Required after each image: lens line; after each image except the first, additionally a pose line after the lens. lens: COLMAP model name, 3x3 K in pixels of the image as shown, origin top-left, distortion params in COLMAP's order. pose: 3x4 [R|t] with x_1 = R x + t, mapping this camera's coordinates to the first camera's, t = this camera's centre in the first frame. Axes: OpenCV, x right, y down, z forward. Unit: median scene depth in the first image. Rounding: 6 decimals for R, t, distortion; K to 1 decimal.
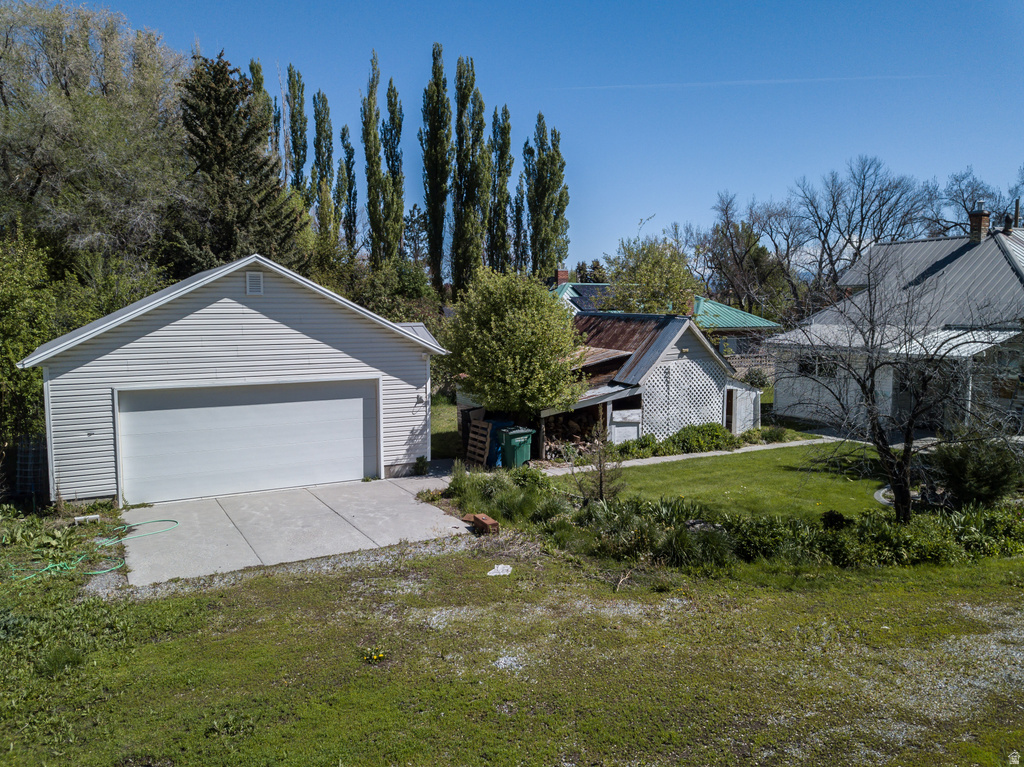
lens RADIAL K [[781.3, 0, 513.7], [0, 781.3, 382.1], [0, 0, 1]] dist [0.034068, -0.028133]
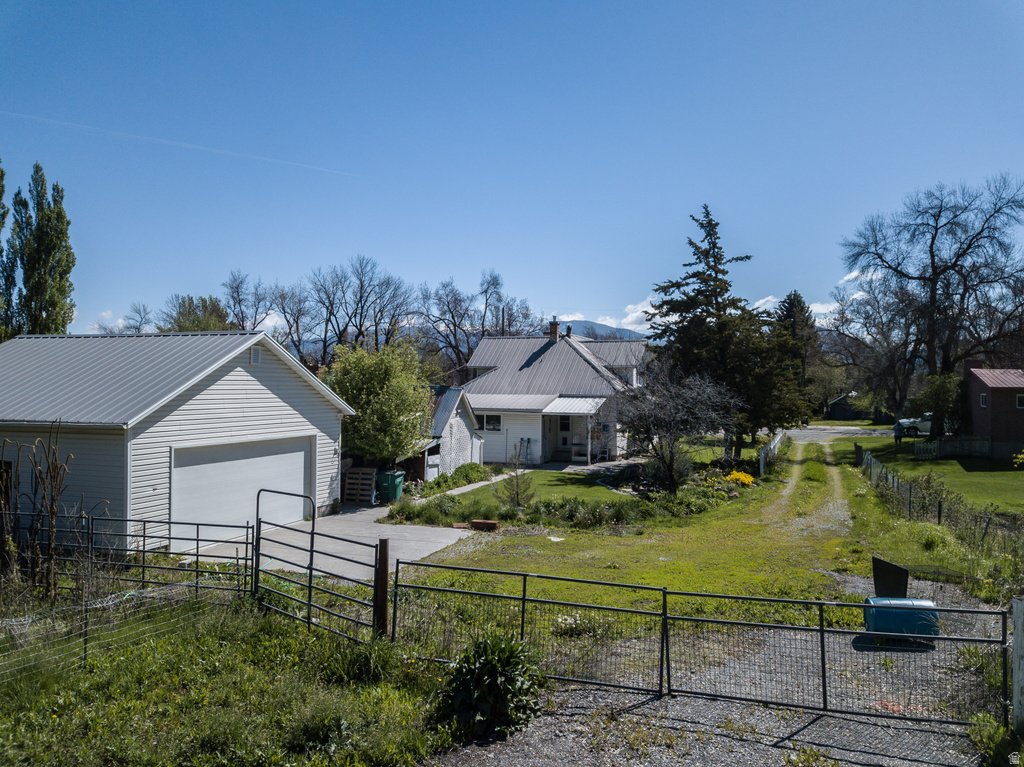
lens RADIAL K [[781.3, 0, 513.7], [0, 781.3, 382.1], [0, 0, 1]] dist [0.034068, -0.028133]
pose [[0.752966, 0.013443, 0.657922, -0.654456], [0.047728, 0.996043, -0.074974, 0.017453], [-0.656326, 0.087854, 0.749345, -0.110951]]
